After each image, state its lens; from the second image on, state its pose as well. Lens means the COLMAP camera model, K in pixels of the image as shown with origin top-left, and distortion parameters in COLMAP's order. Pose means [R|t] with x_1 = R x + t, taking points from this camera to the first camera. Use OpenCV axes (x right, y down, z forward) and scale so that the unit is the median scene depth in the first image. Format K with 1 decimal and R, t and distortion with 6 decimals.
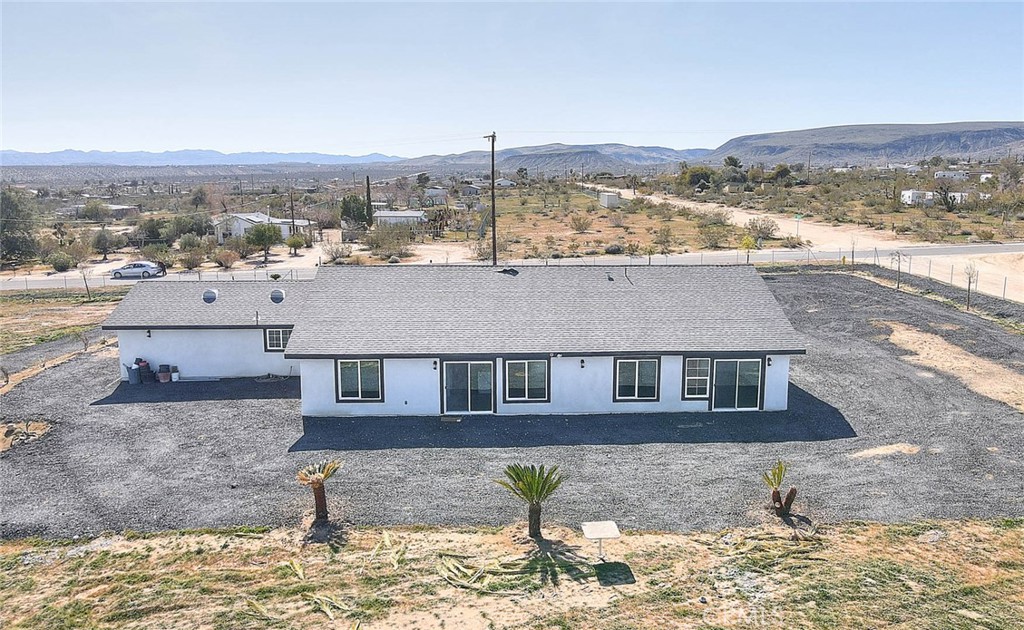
lens RADIAL K [[818.5, 0, 542.9], [0, 818.5, 313.8], [0, 0, 1]] dist [-0.003215, 0.041122]
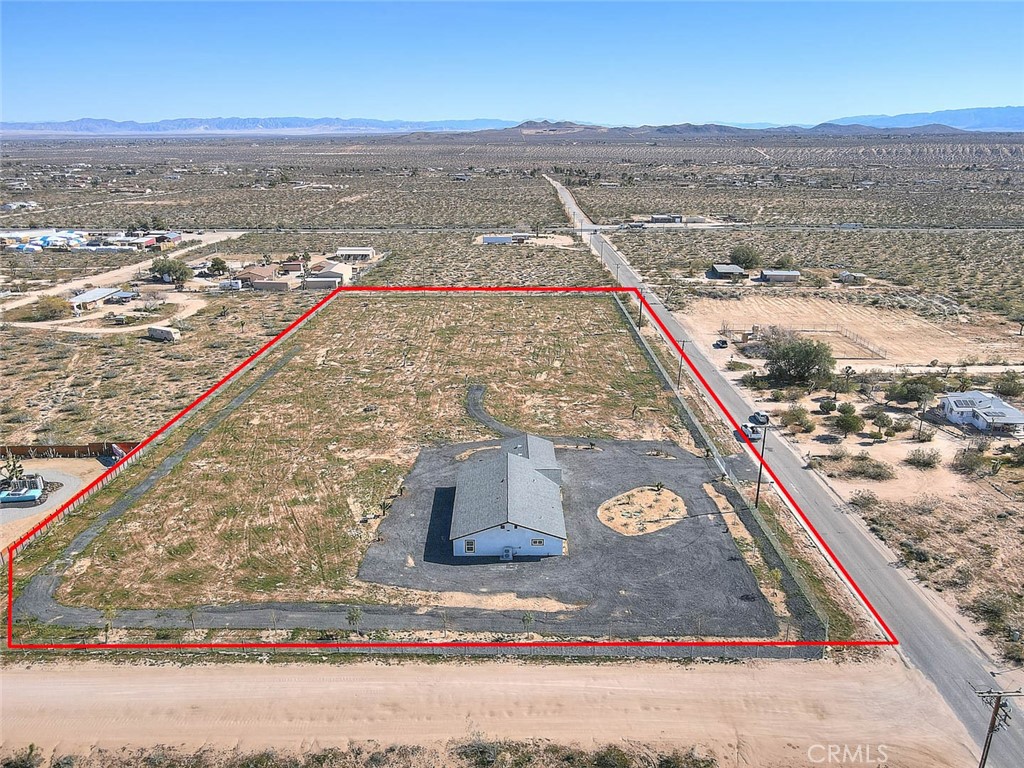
lens RADIAL K [[752.7, 0, 512.1], [0, 752.7, 382.5], [0, 0, 1]] dist [-0.002877, 0.032346]
pose [[-0.048880, 0.327352, -0.943637, 2.865527], [-0.172156, 0.927866, 0.330799, -1.528785], [0.983856, 0.178622, 0.011001, 1.102592]]
